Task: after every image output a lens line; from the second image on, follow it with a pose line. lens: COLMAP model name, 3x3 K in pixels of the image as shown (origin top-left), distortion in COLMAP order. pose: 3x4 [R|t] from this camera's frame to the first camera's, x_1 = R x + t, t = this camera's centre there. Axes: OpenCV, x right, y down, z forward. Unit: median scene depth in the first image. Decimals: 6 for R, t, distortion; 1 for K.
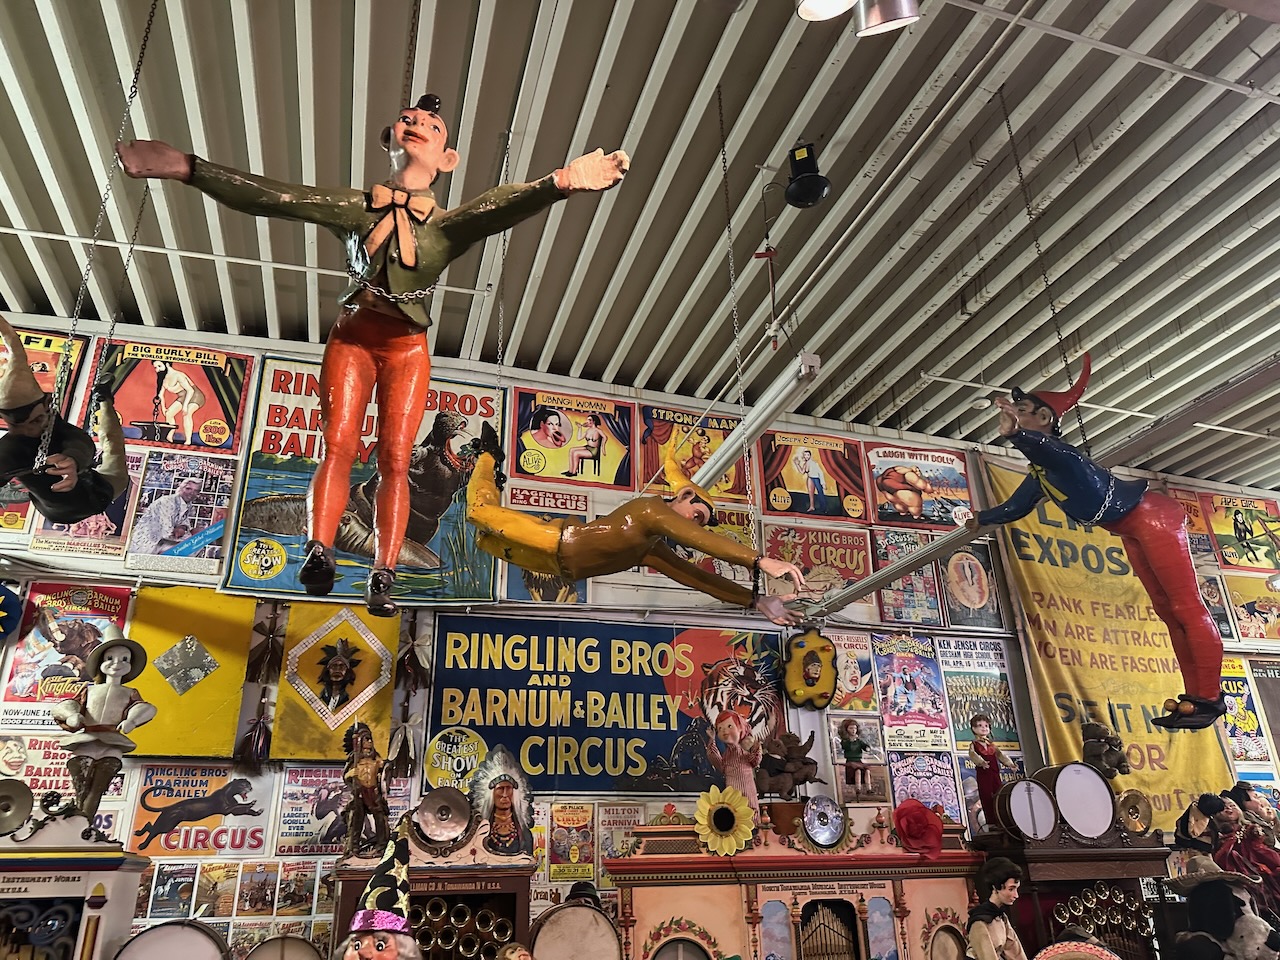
lens RADIAL K [[915.5, 0, 639.9], [0, 915.5, 478.9], [0, 0, 1]] dist [0.037528, -0.020977]
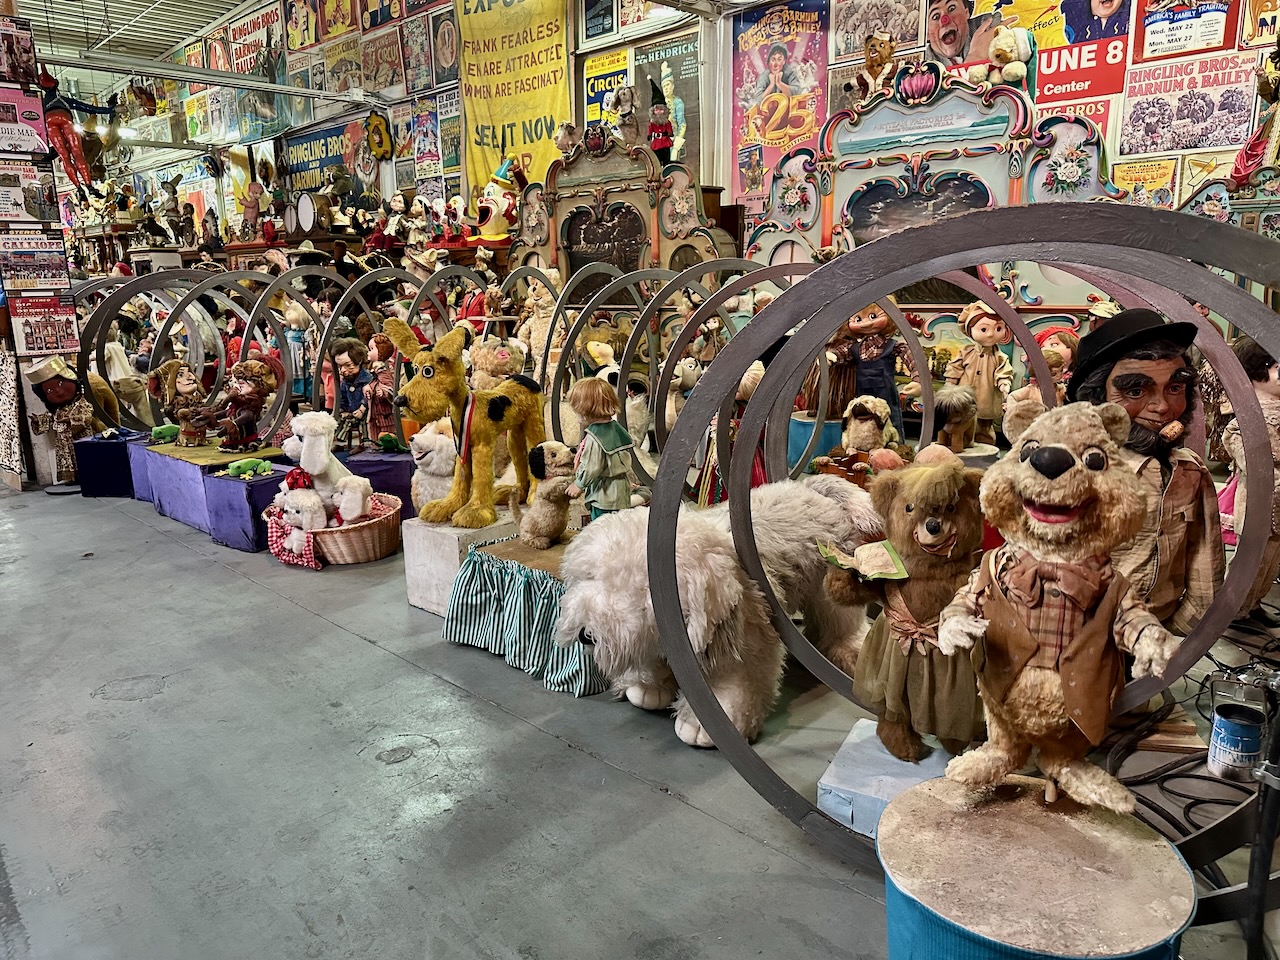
lens RADIAL K [[915.5, 0, 641.1], [0, 915.5, 479.7], [0, 0, 1]] dist [0.037528, -0.020977]
pose [[0.470020, 0.206143, -0.858246, 1.840780], [0.363579, 0.840805, 0.401069, 0.212796], [0.804295, -0.500551, 0.320246, 0.482700]]
